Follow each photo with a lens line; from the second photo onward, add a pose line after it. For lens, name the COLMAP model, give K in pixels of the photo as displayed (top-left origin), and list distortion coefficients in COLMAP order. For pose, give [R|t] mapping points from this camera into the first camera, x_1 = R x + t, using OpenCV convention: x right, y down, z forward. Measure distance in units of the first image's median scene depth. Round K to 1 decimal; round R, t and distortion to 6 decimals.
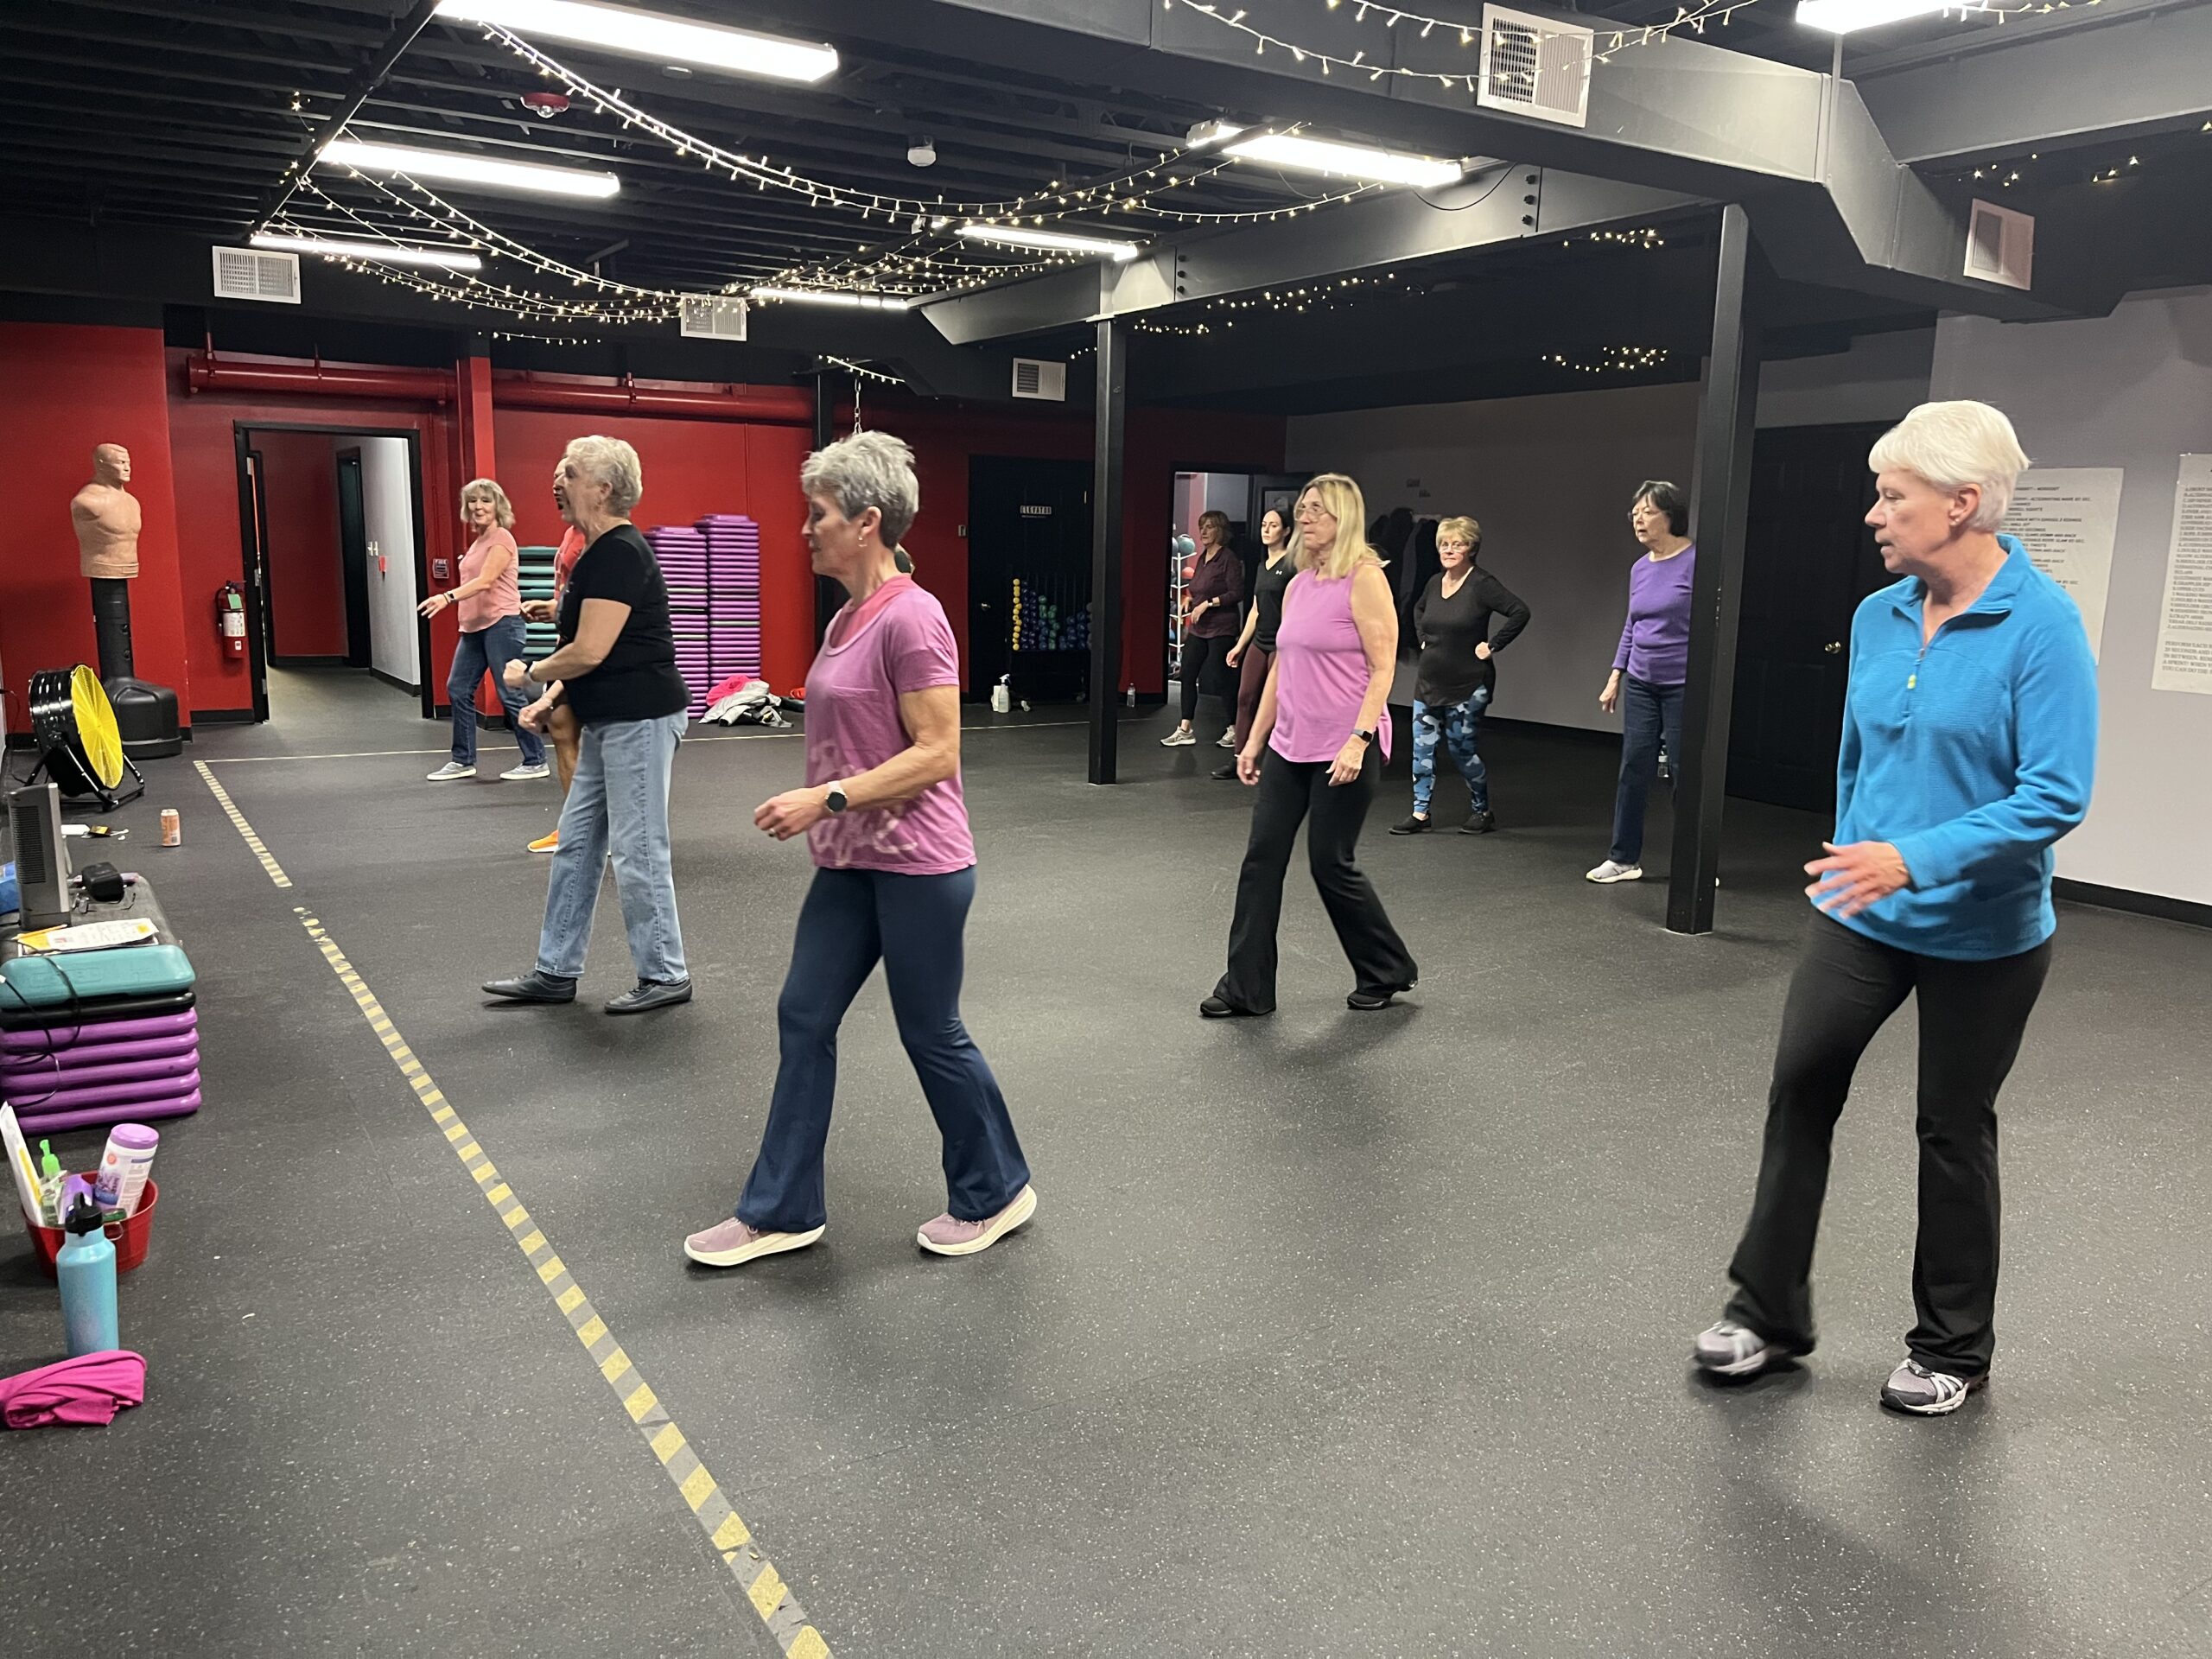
lens RADIAL K [[1678.4, 0, 1094.1], [0, 1678.4, 810.2], [0, 0, 1]] dist [0.068074, -0.091827]
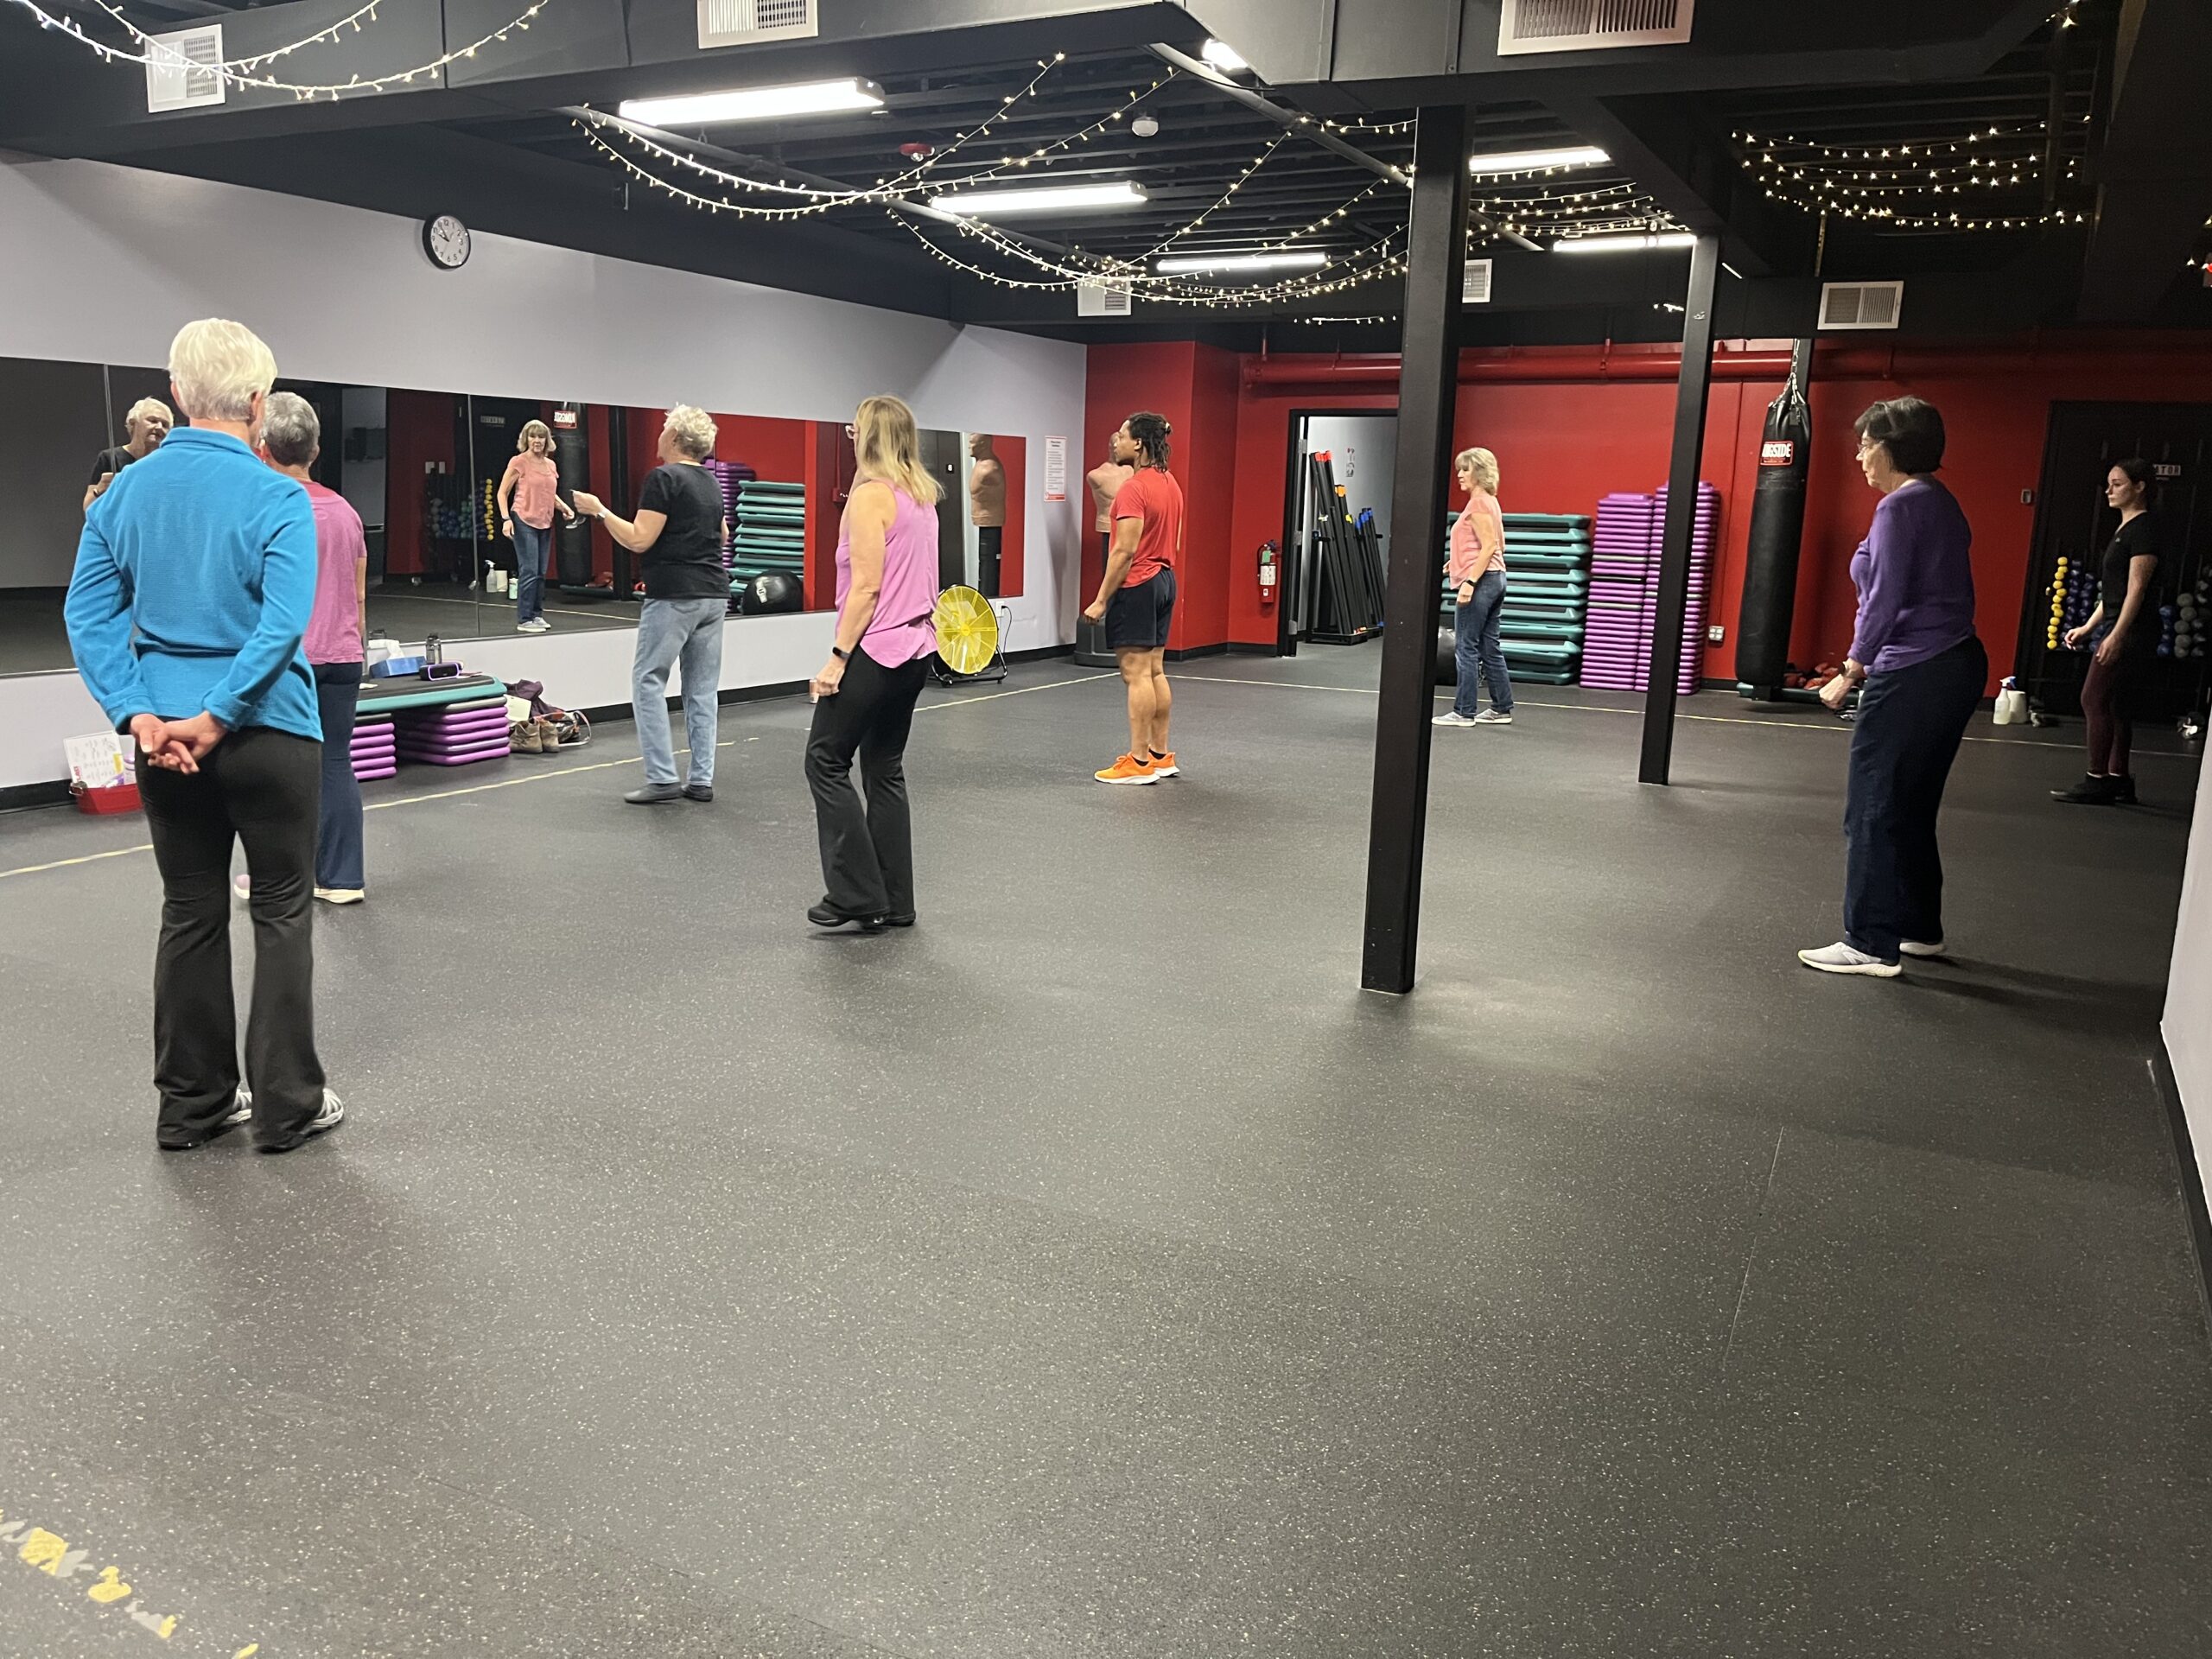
lens RADIAL K [[1678.4, 0, 1088.2], [0, 1678.4, 843.6], [0, 0, 1]] dist [0.068074, -0.091827]
pose [[0.507940, 0.169055, -0.844640, 0.507901], [-0.151391, 0.982810, 0.105668, -0.025755], [0.847984, 0.074198, 0.524802, 0.251550]]
